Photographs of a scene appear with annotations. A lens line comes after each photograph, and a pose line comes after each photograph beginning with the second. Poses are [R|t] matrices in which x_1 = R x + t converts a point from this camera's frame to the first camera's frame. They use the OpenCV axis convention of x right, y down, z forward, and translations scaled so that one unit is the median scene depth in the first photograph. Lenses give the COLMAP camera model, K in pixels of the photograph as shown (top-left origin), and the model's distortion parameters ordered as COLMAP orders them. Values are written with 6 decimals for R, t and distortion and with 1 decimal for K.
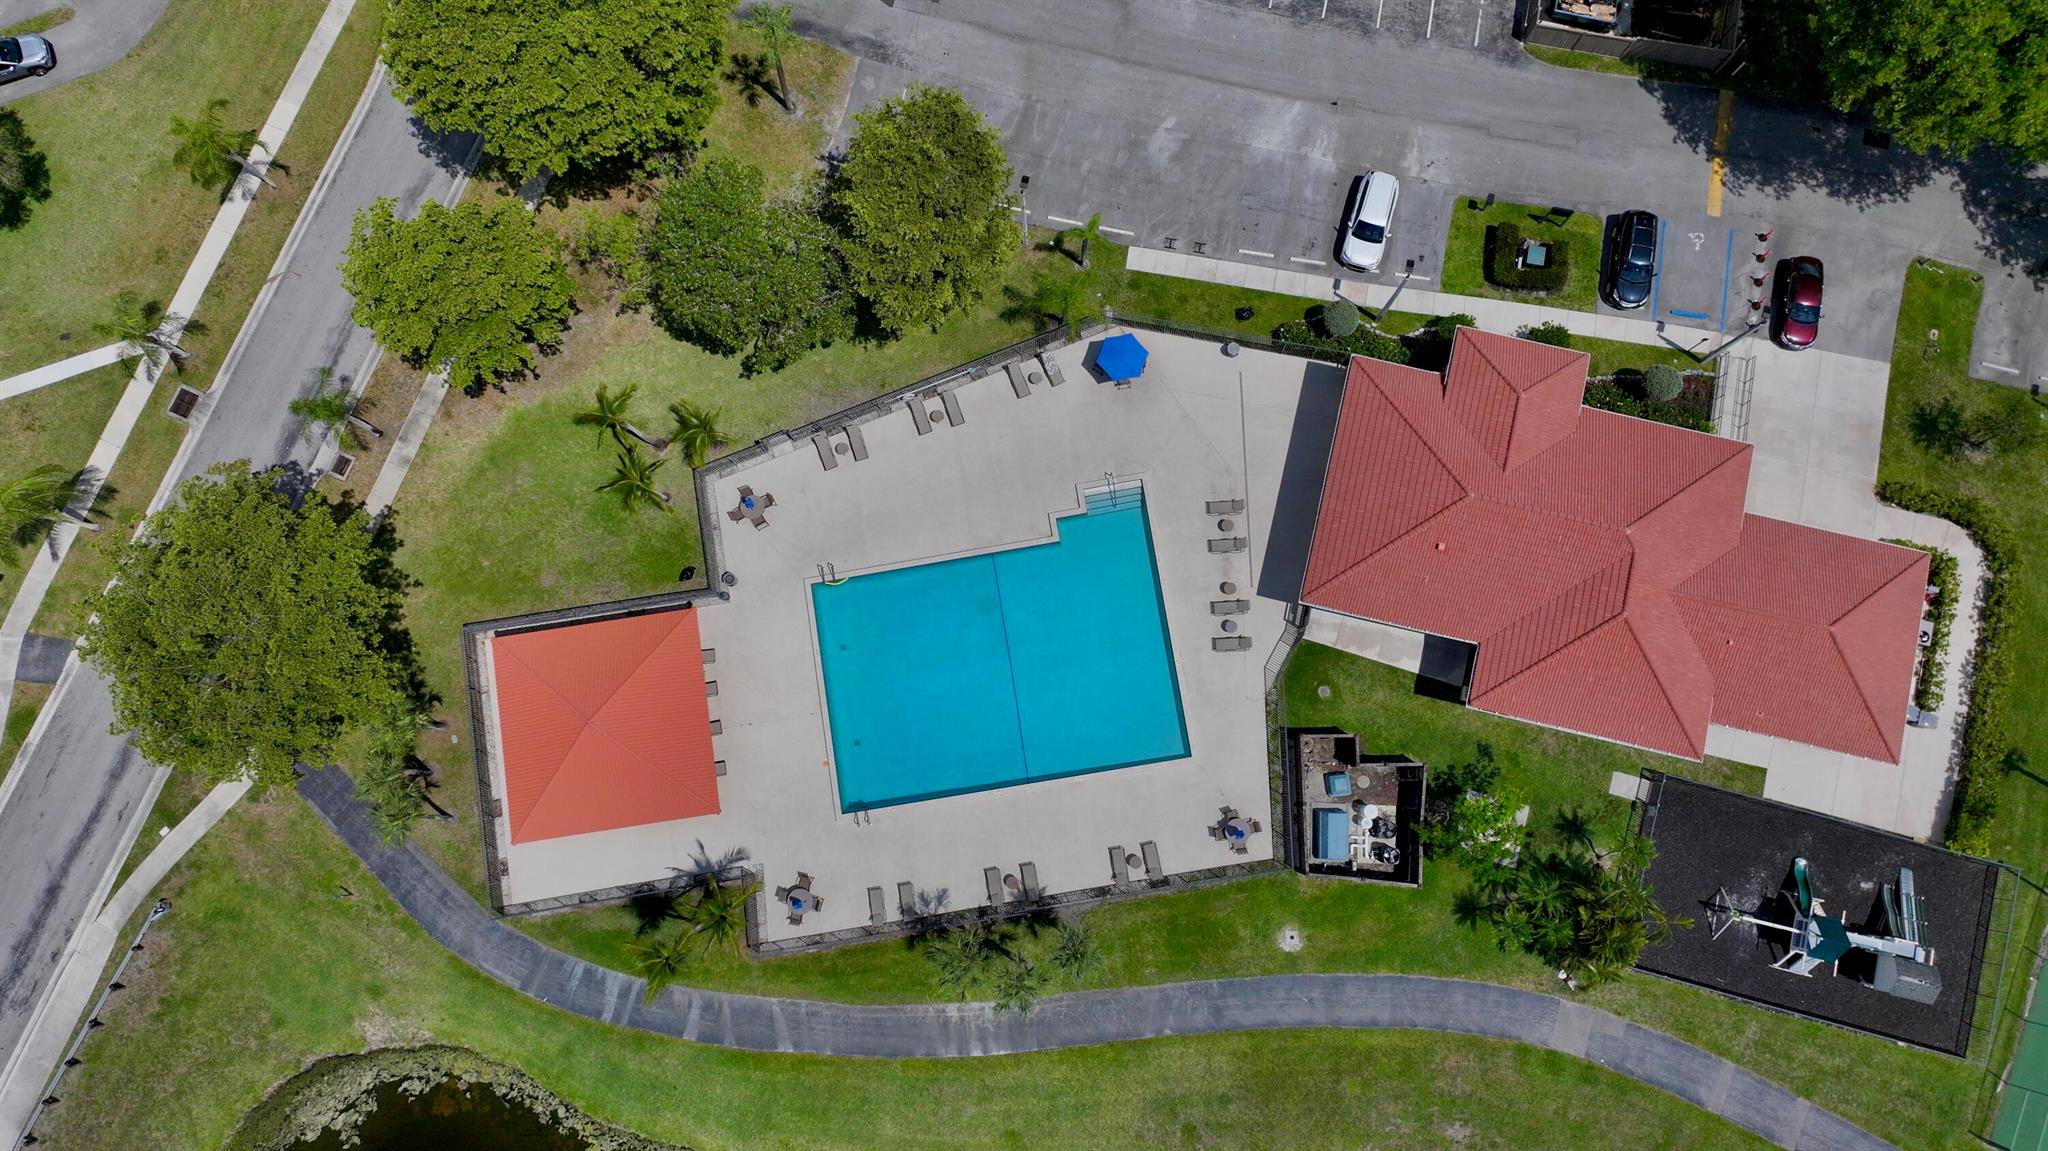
lens RADIAL K [[1378.5, 0, 1019.9], [0, 1378.5, 573.0], [0, 0, 1]] dist [0.000000, 0.005792]
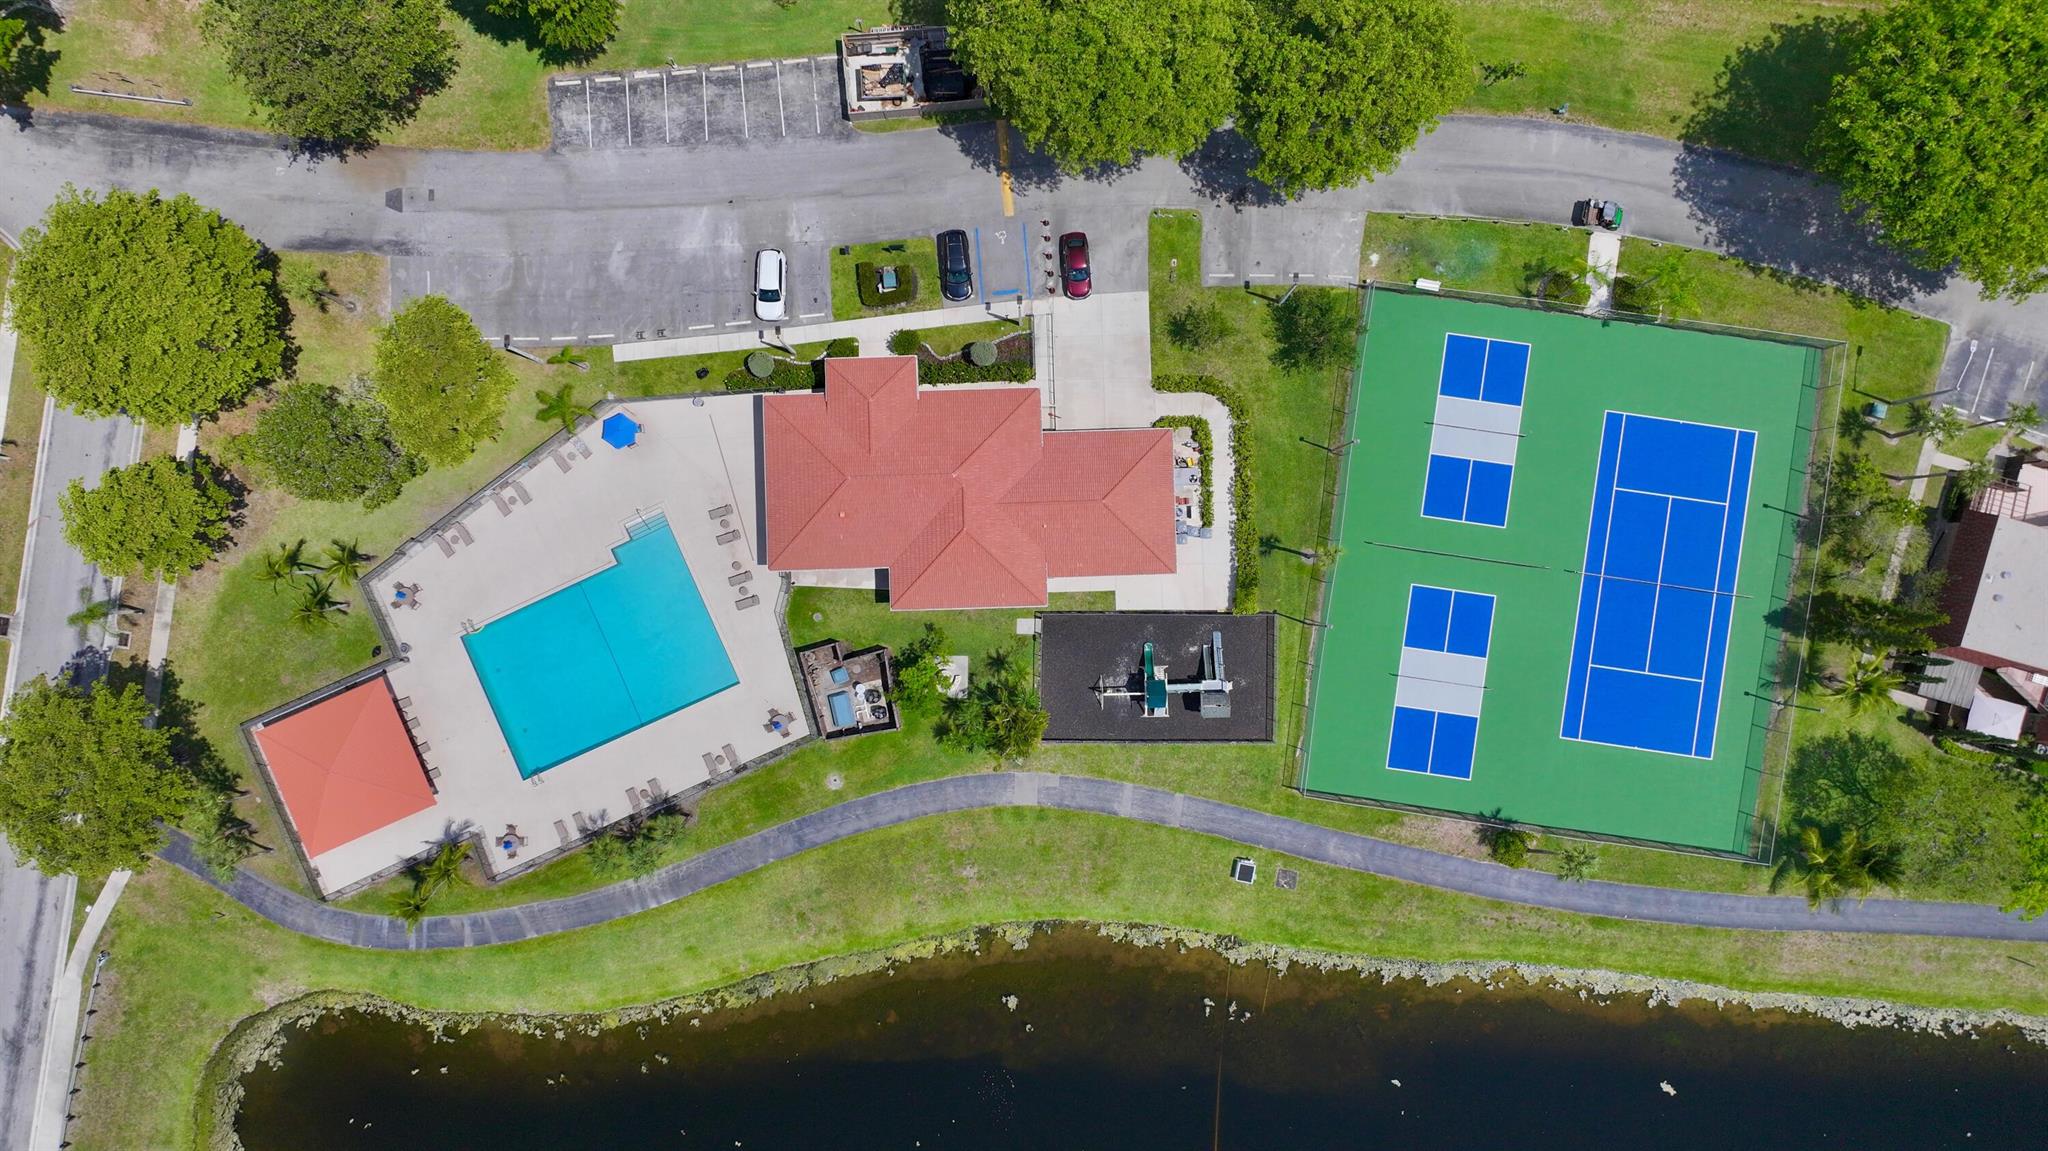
lens RADIAL K [[1378.5, 0, 1020.5], [0, 1378.5, 568.3], [0, 0, 1]] dist [0.000000, 0.005792]
pose [[0.965898, -0.258905, 0.003168, 0.439955], [0.256107, 0.957115, 0.135423, -0.108252], [-0.038094, -0.129994, 0.990783, -0.465000]]
